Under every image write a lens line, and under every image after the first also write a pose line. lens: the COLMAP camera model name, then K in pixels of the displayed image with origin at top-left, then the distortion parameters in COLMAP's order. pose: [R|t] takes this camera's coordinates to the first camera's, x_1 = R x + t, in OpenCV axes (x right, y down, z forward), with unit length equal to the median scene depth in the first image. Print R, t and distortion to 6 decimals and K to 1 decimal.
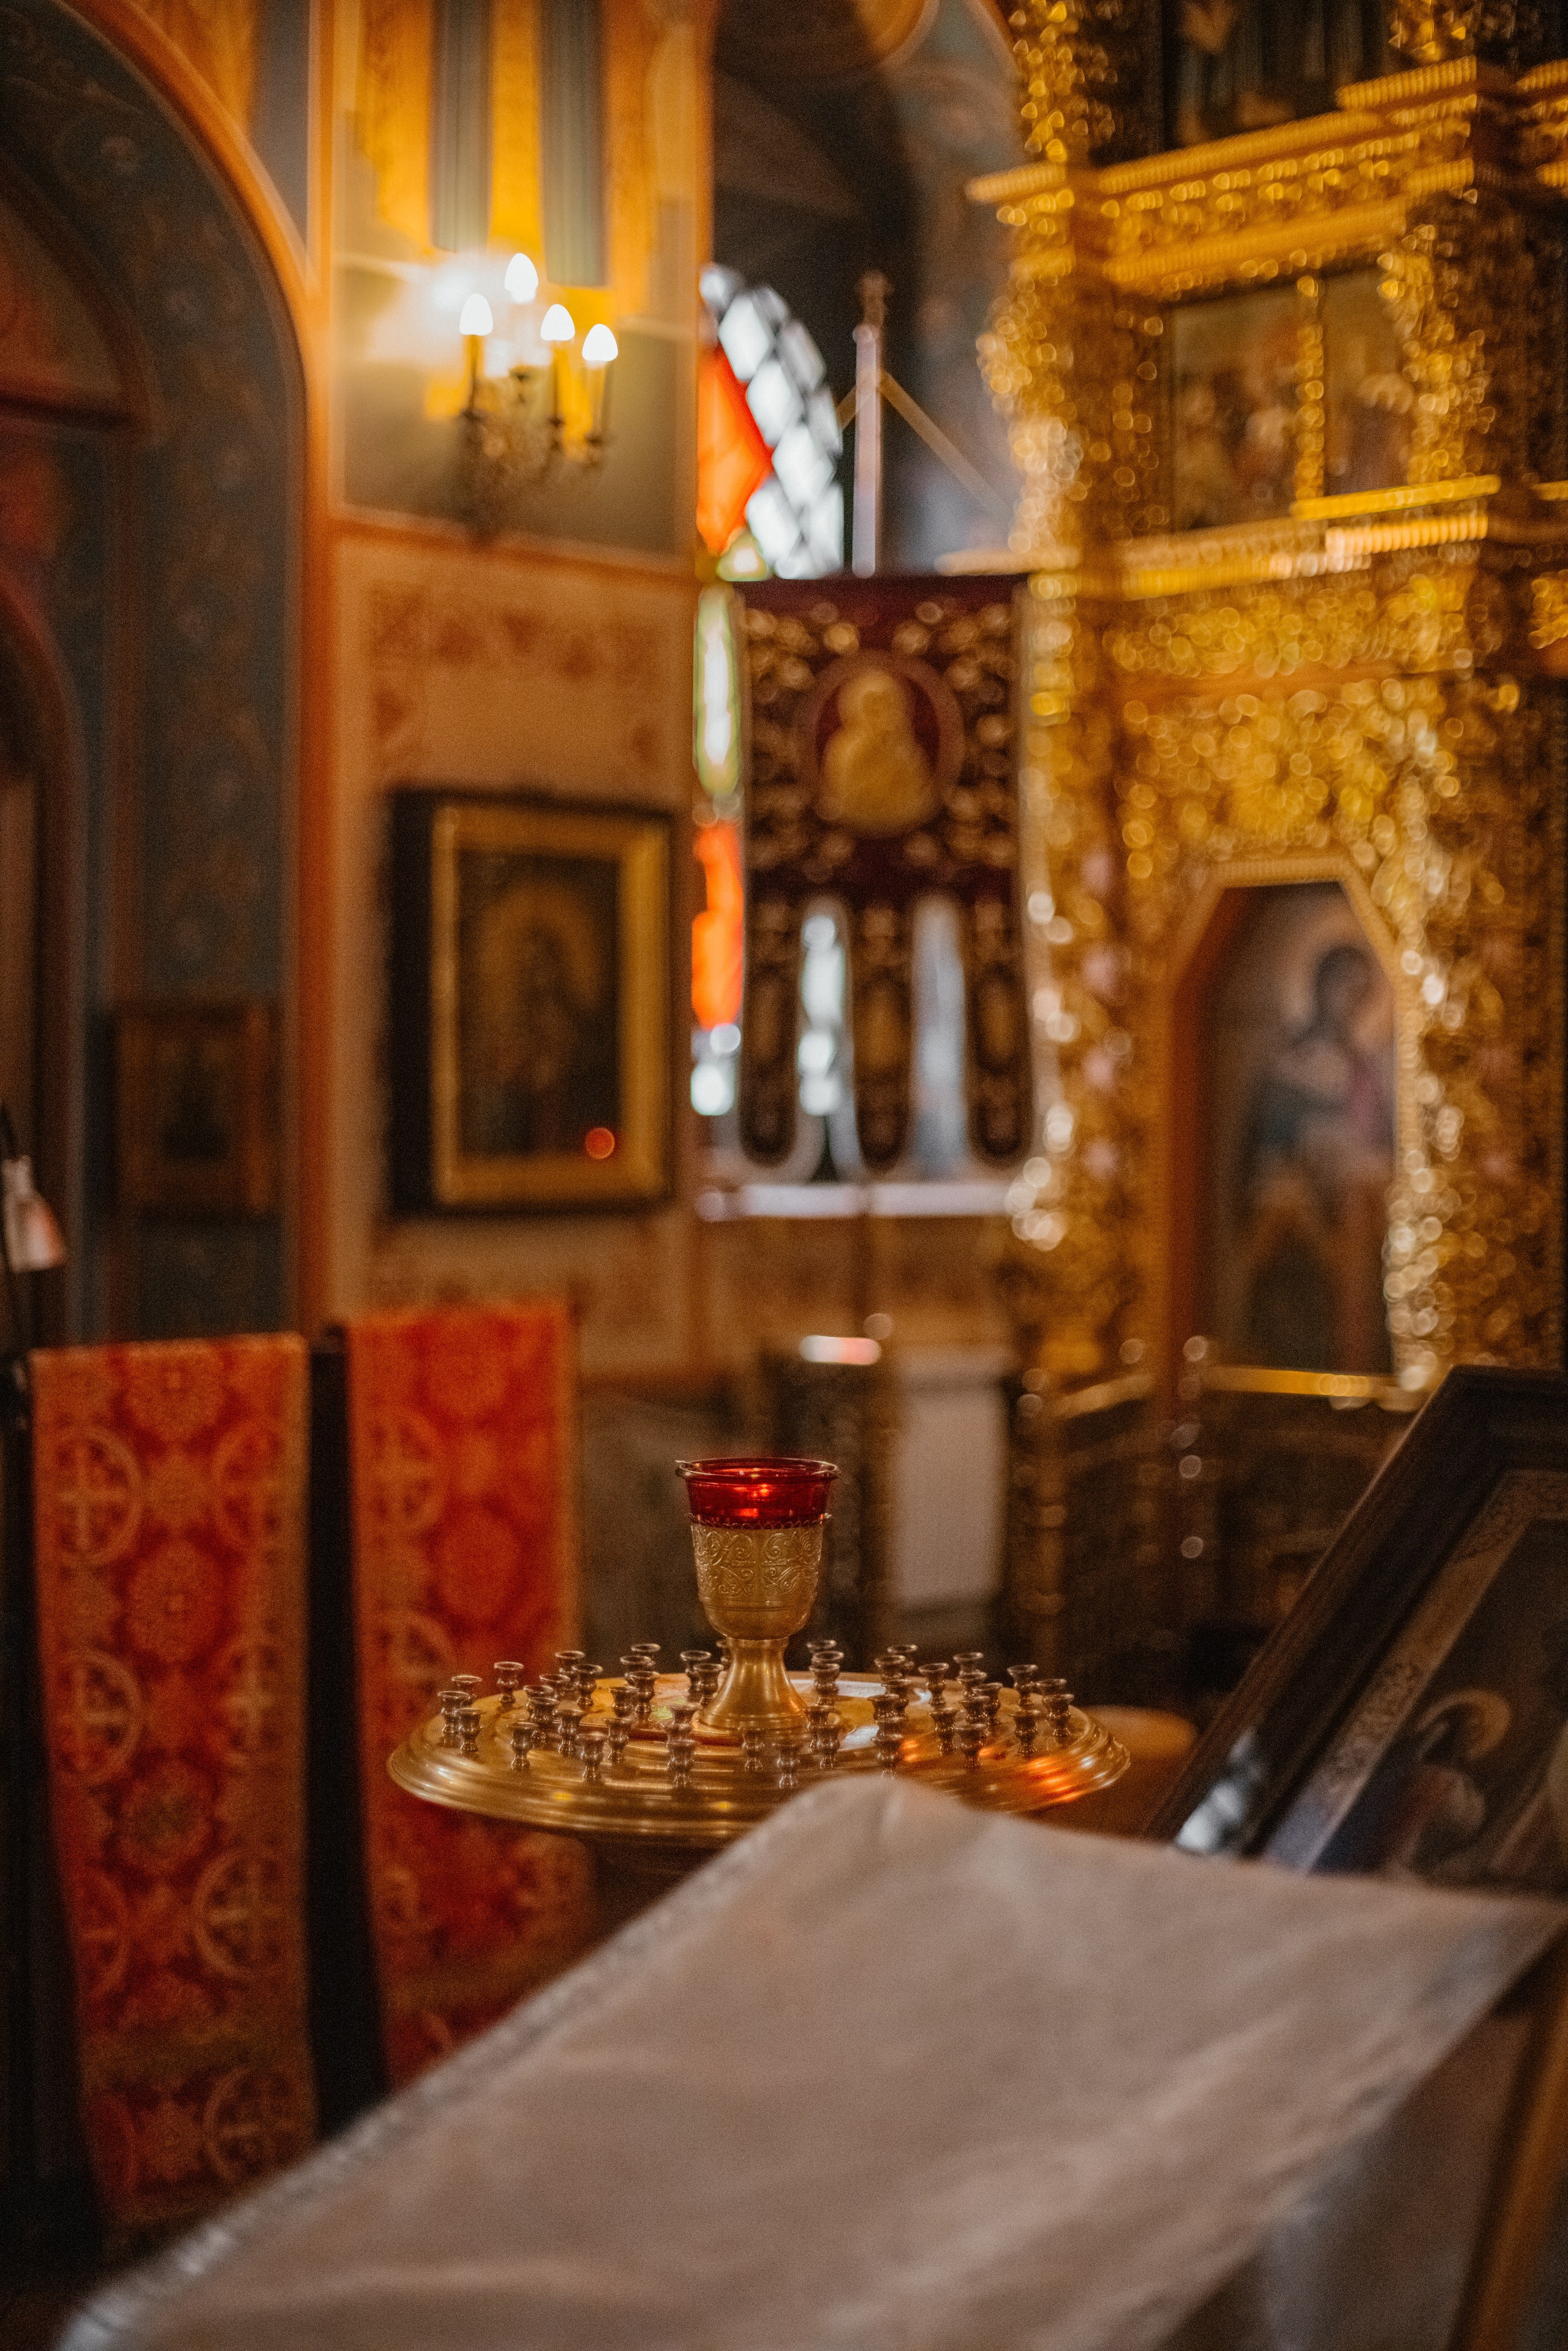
lens RADIAL K [[3413.8, 0, 784.0], [0, 3413.8, 1175.5], [0, 0, 1]] dist [-0.161935, 0.176208]
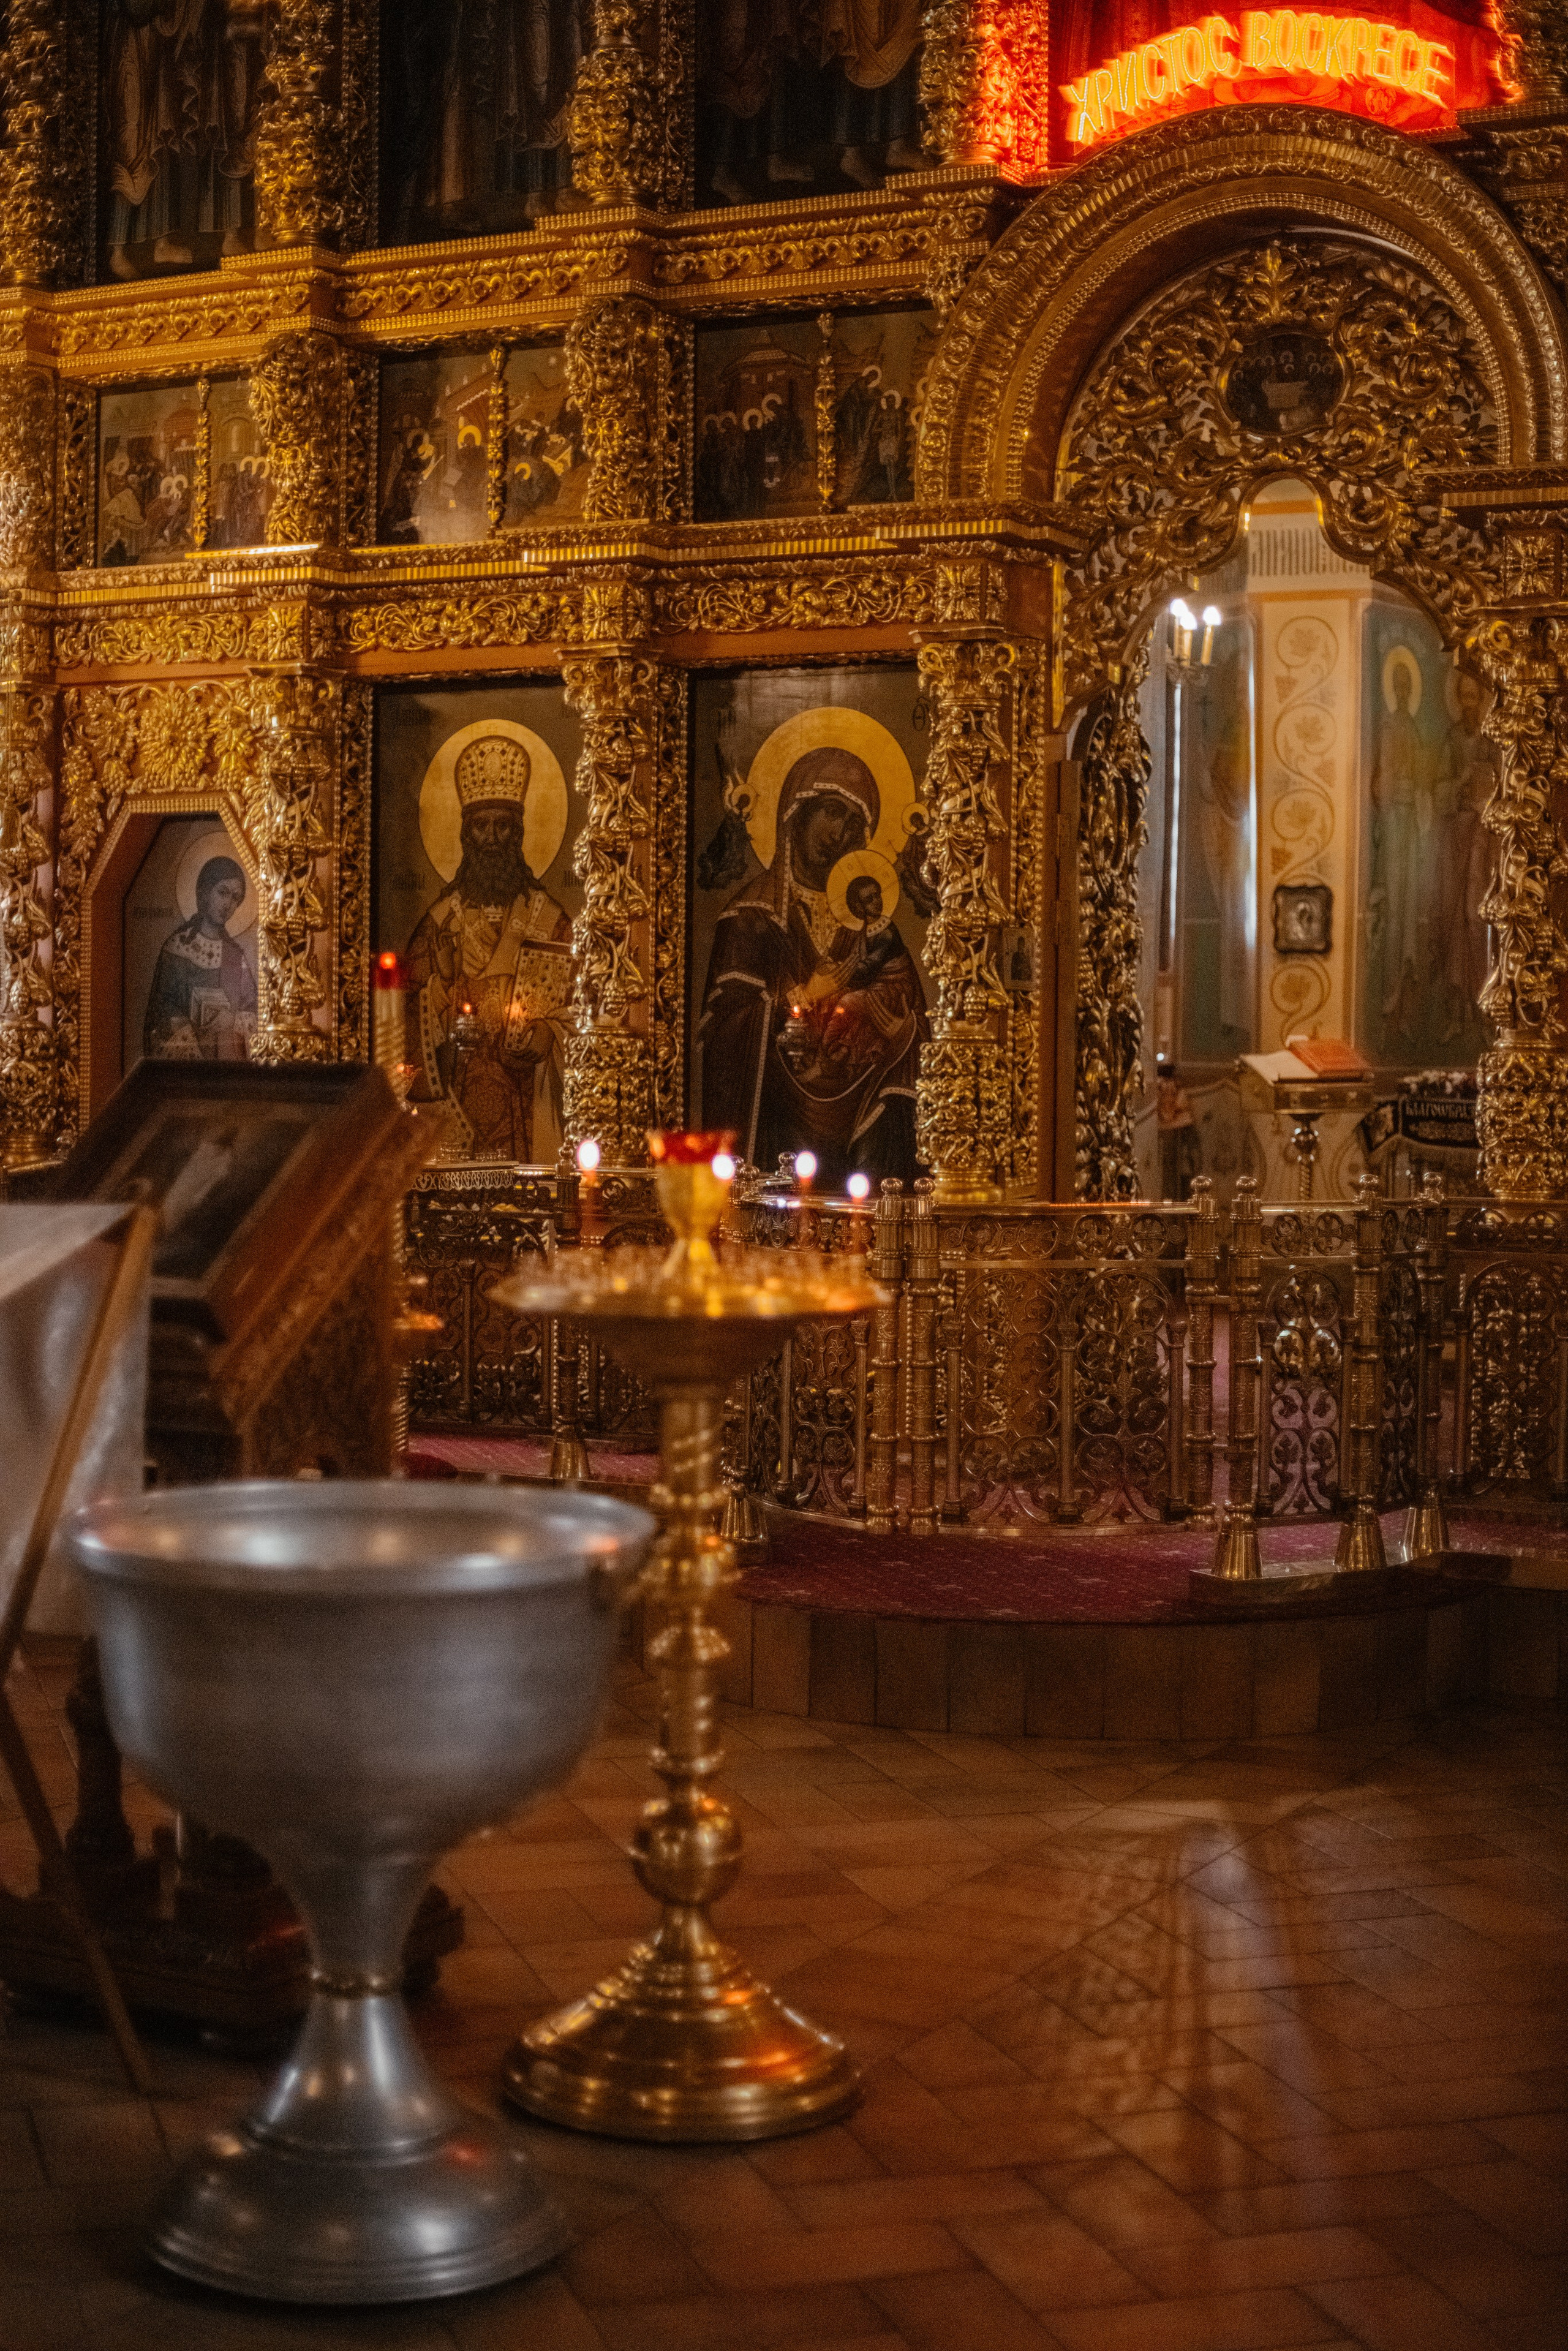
lens RADIAL K [[3413.8, 0, 784.0], [0, 3413.8, 1175.5], [0, 0, 1]] dist [-0.161935, 0.176208]
pose [[0.956733, -0.006474, 0.290896, -0.021253], [-0.001906, 0.999592, 0.028512, 0.021839], [-0.290962, -0.027833, 0.956330, -0.429642]]
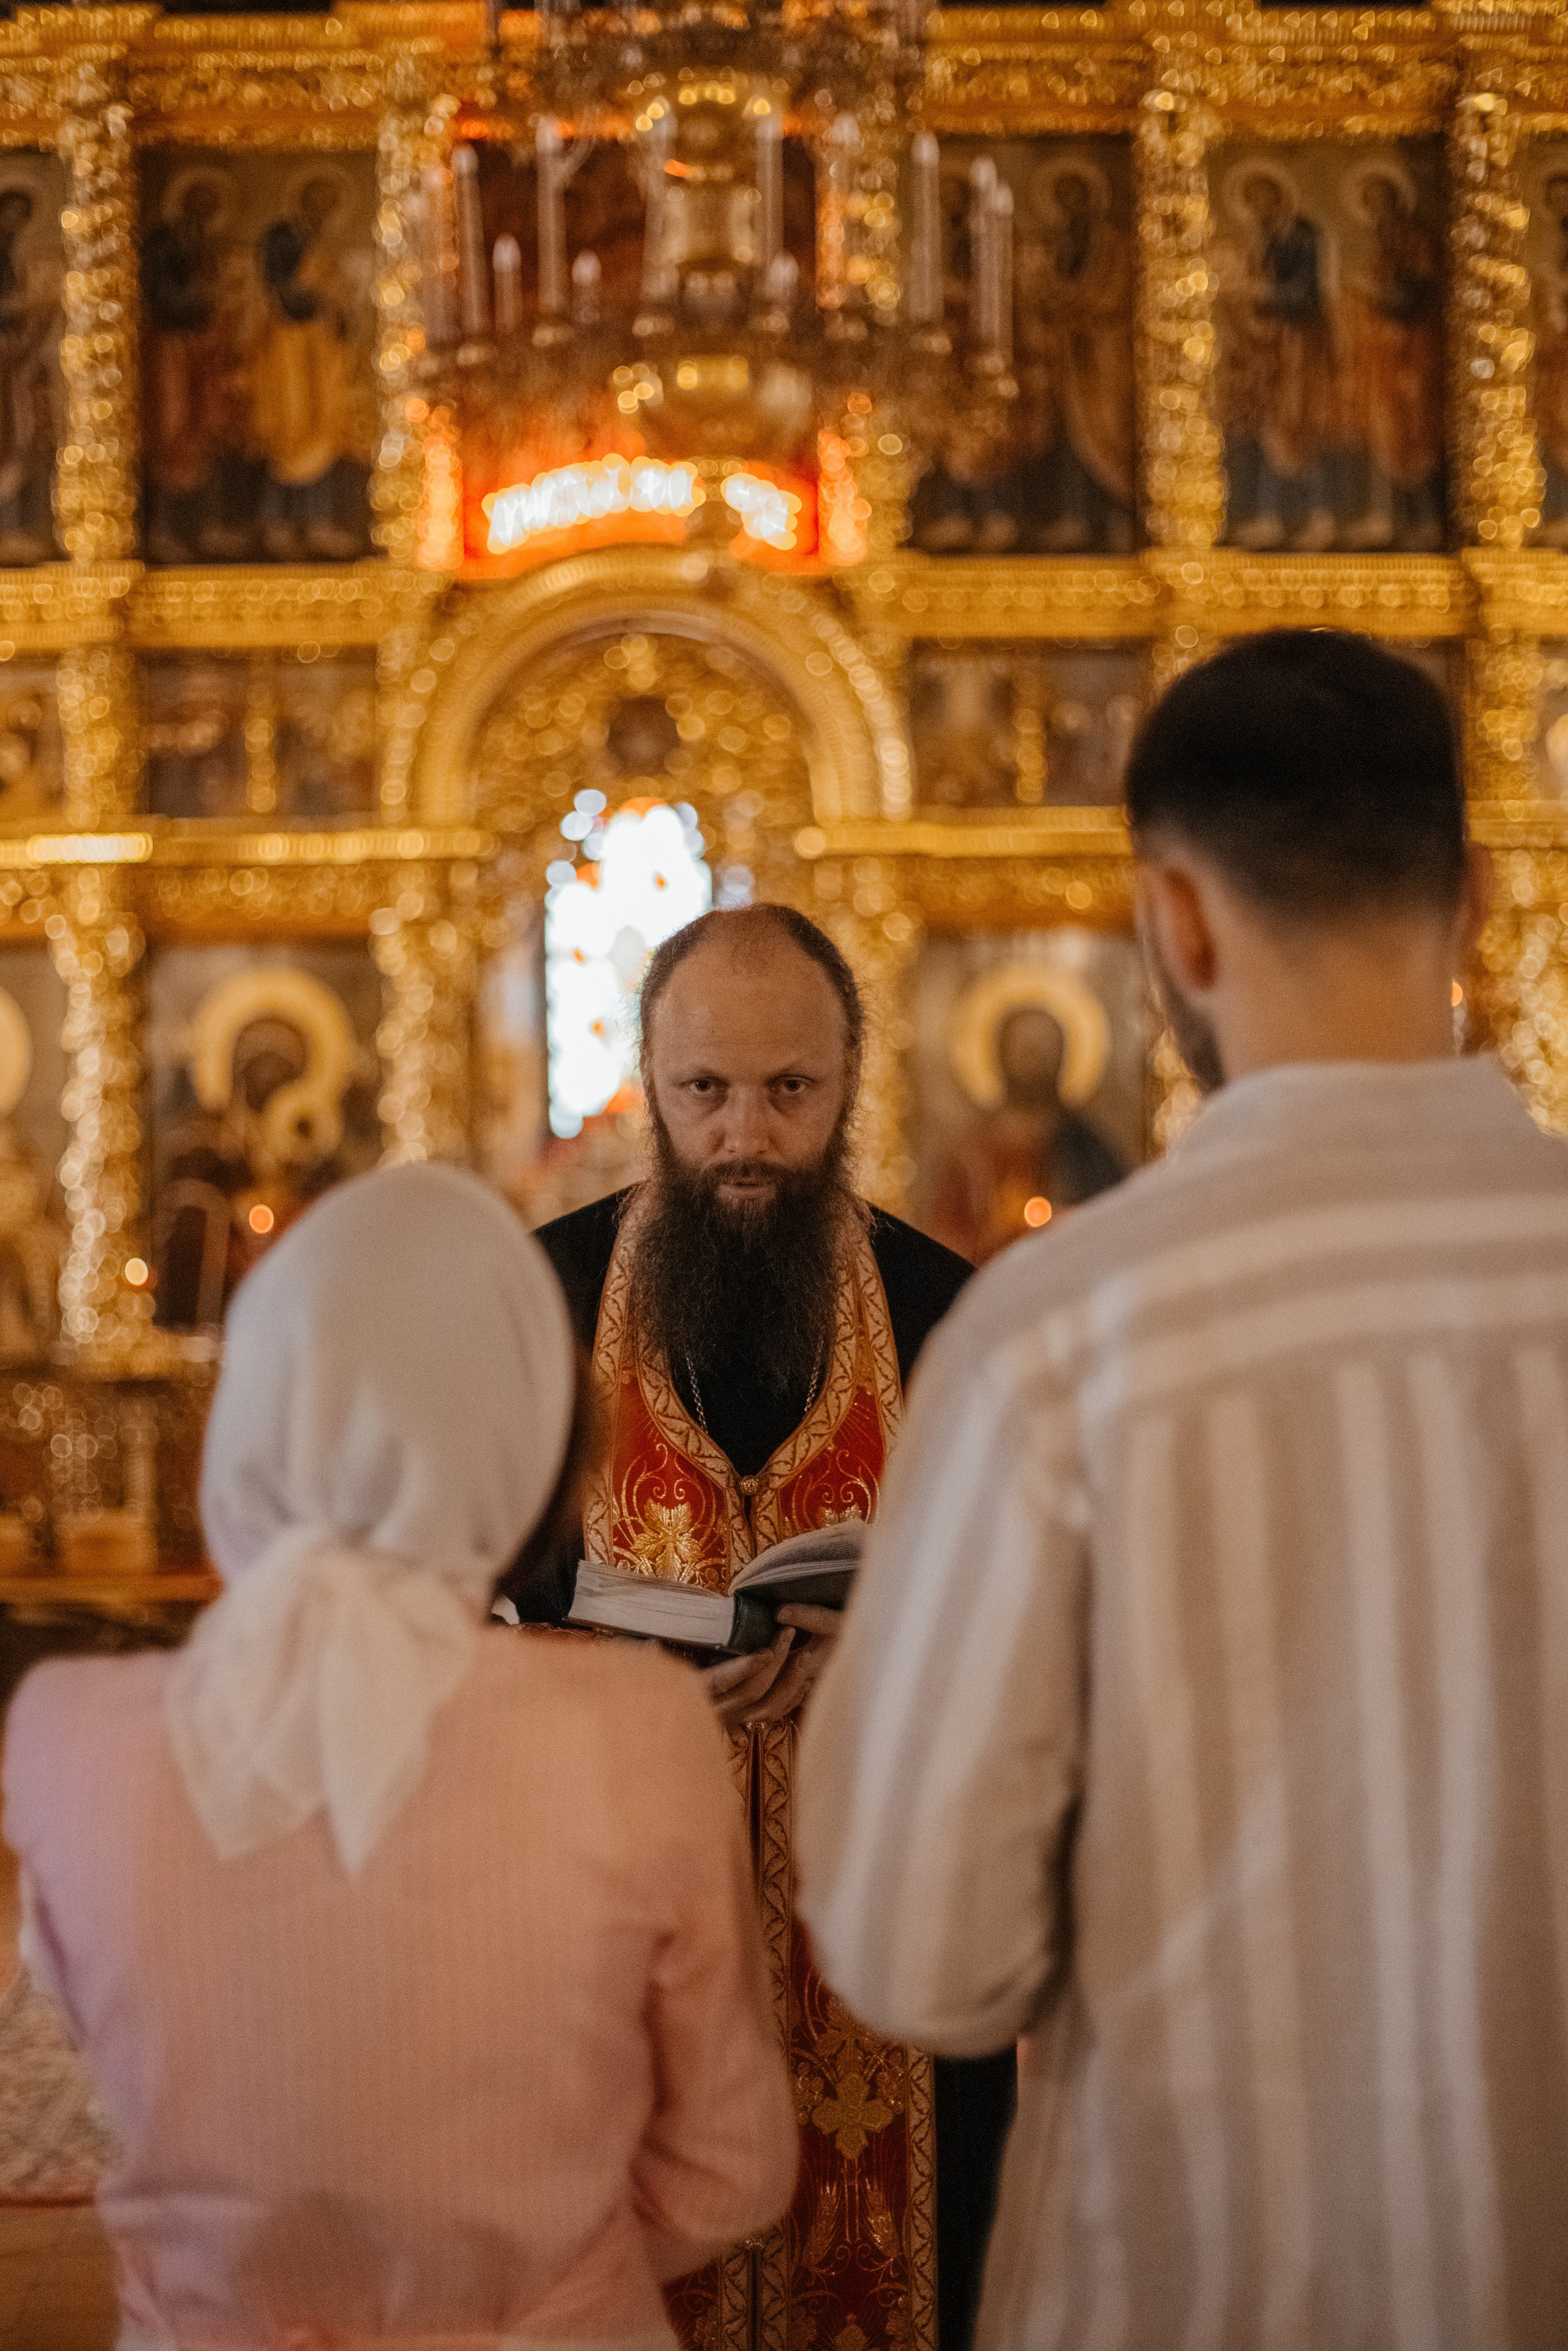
lens RADIAL K [[3413.8, 0, 784.0], [0, 3413.8, 1175.5], [0, 0, 1]] dist [-0.161935, 0.176208]
pose [[0.673409, -0.011863, 0.739175, -0.671467], [0.032173, 0.999394, -0.013272, 0.003760], [-0.738570, 0.032719, 0.673383, -0.448951]]
